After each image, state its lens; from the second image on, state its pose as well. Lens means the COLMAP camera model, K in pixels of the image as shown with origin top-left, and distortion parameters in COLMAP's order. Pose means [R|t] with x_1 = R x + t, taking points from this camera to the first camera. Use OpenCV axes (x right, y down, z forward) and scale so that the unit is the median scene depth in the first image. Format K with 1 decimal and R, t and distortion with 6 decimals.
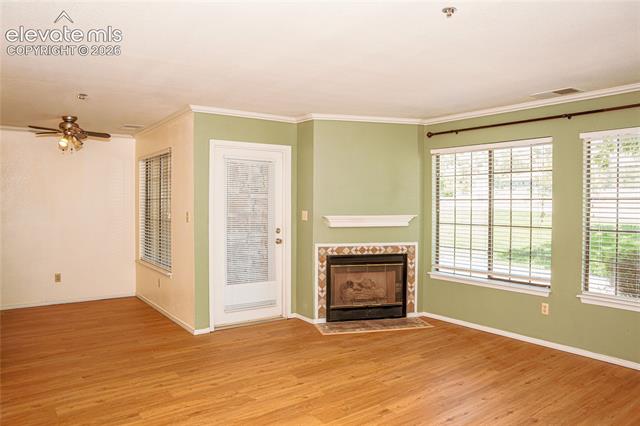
lens RADIAL K [[441.3, 0, 320.0], [0, 441.3, 213.0], [0, 0, 1]] dist [-0.116972, 0.072195]
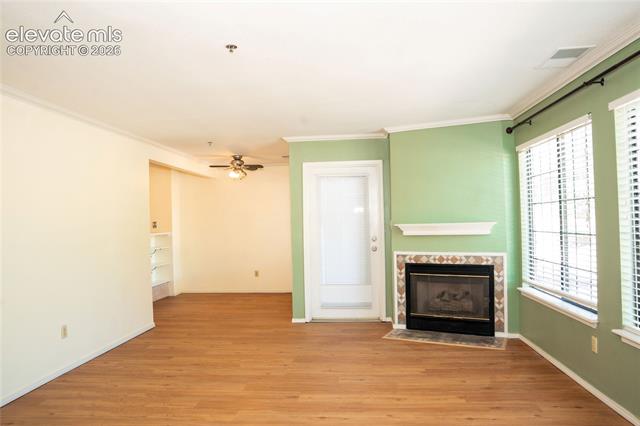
lens RADIAL K [[441.3, 0, 320.0], [0, 441.3, 213.0], [0, 0, 1]] dist [-0.116972, 0.072195]
pose [[0.749793, -0.030702, -0.660960, 0.545843], [0.015927, 0.999471, -0.028359, 0.005612], [0.661481, 0.010736, 0.749885, 0.103682]]
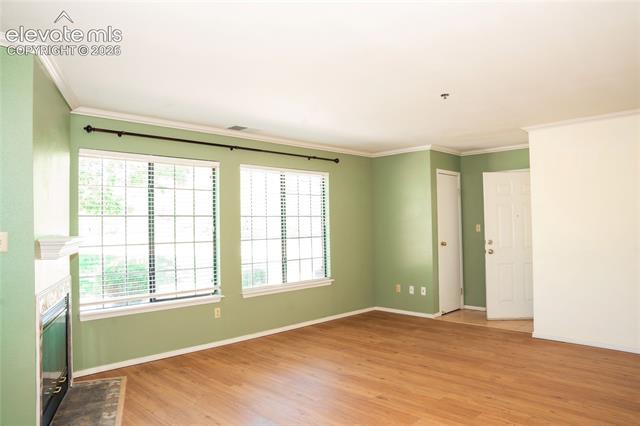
lens RADIAL K [[441.3, 0, 320.0], [0, 441.3, 213.0], [0, 0, 1]] dist [-0.116972, 0.072195]
pose [[-0.145773, 0.024923, 0.989004, -0.546073], [0.033018, 0.999248, -0.020315, -0.006360], [-0.988767, 0.029693, -0.146486, 0.737252]]
